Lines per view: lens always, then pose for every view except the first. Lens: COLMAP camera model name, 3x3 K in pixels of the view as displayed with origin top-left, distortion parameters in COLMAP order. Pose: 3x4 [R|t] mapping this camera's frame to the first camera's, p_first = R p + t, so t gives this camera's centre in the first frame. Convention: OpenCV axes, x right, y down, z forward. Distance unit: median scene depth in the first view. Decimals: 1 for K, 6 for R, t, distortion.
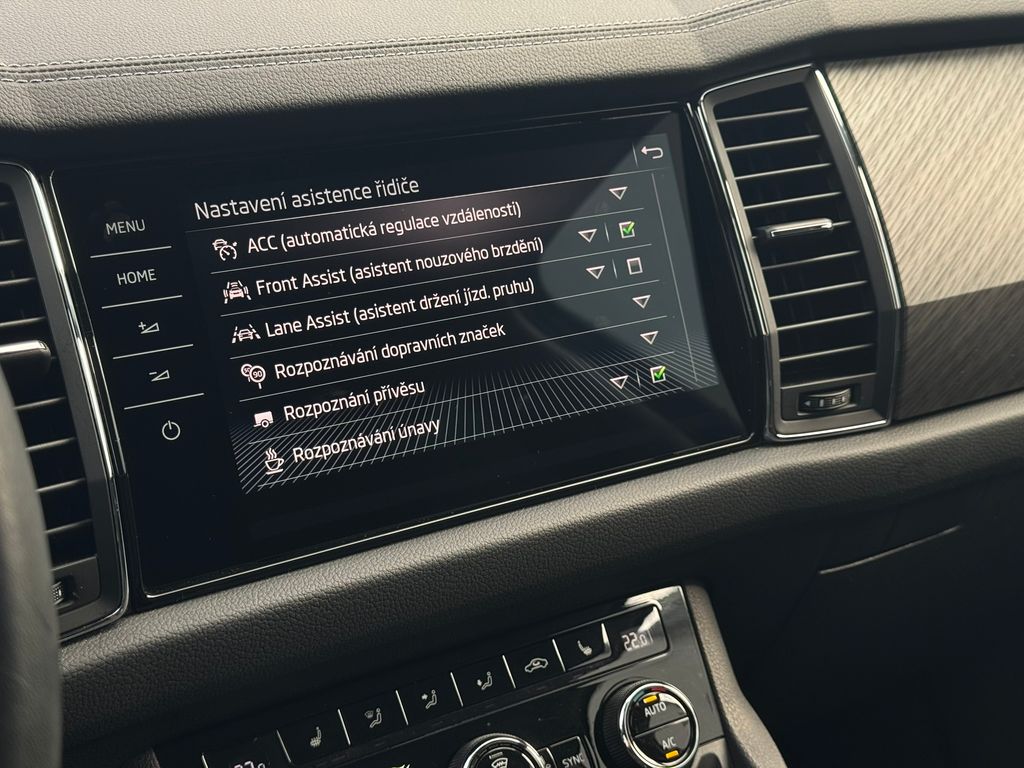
lens RADIAL K [[1460.3, 0, 512.0], [0, 1460.3, 384.0], [0, 0, 1]] dist [0.144166, -0.162625]
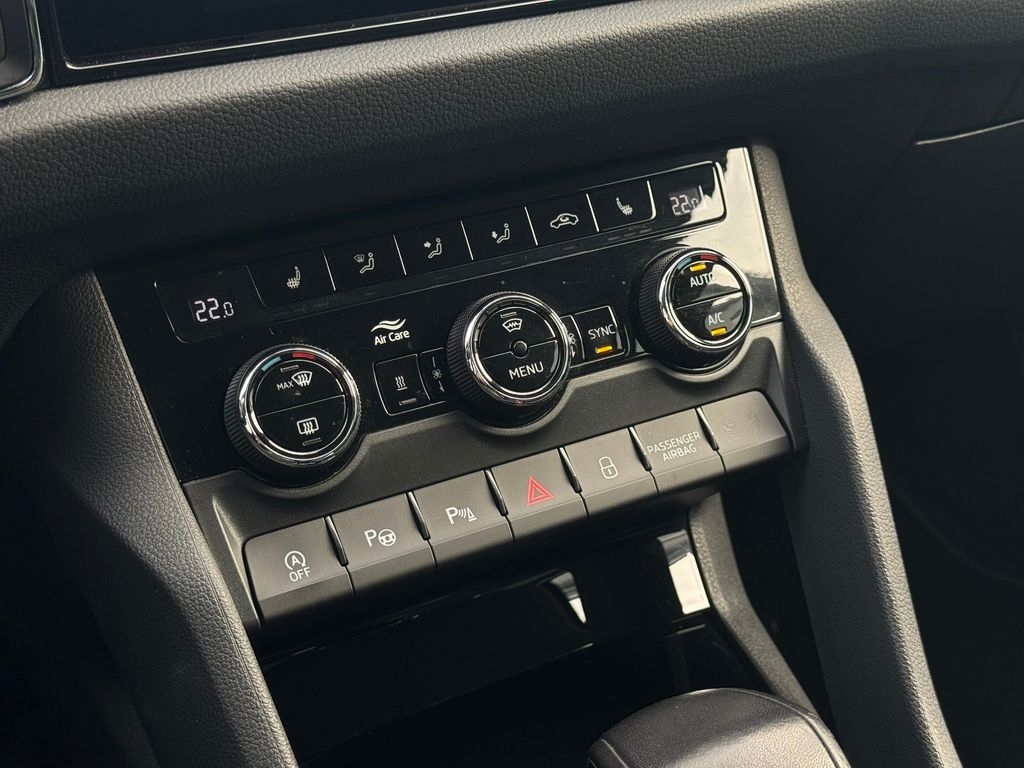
lens RADIAL K [[1460.3, 0, 512.0], [0, 1460.3, 384.0], [0, 0, 1]] dist [0.144166, -0.162625]
pose [[0.997839, 0.054378, -0.036895, 0.022471], [-0.045341, 0.976128, 0.212410, 0.105989], [0.047565, -0.210278, 0.976484, 0.164821]]
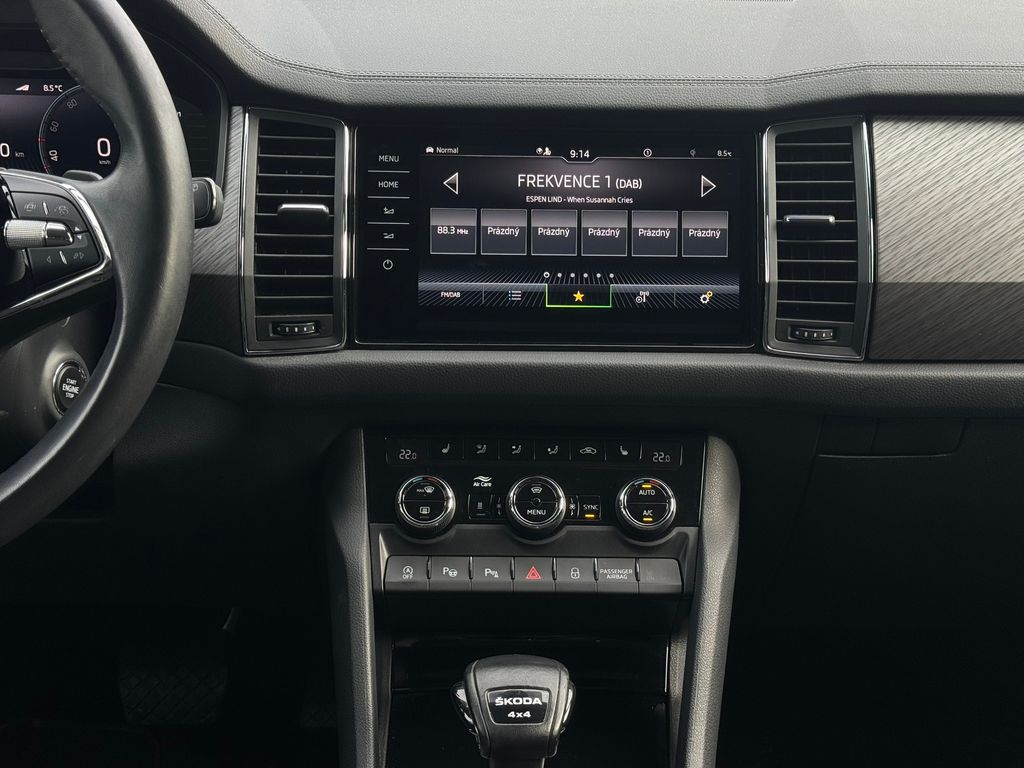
lens RADIAL K [[1460.3, 0, 512.0], [0, 1460.3, 384.0], [0, 0, 1]] dist [0.144166, -0.162625]
pose [[0.854812, 0.195130, -0.480855, 0.730218], [-0.192448, 0.979739, 0.055462, 0.039775], [0.481934, 0.045130, 0.875044, -0.512683]]
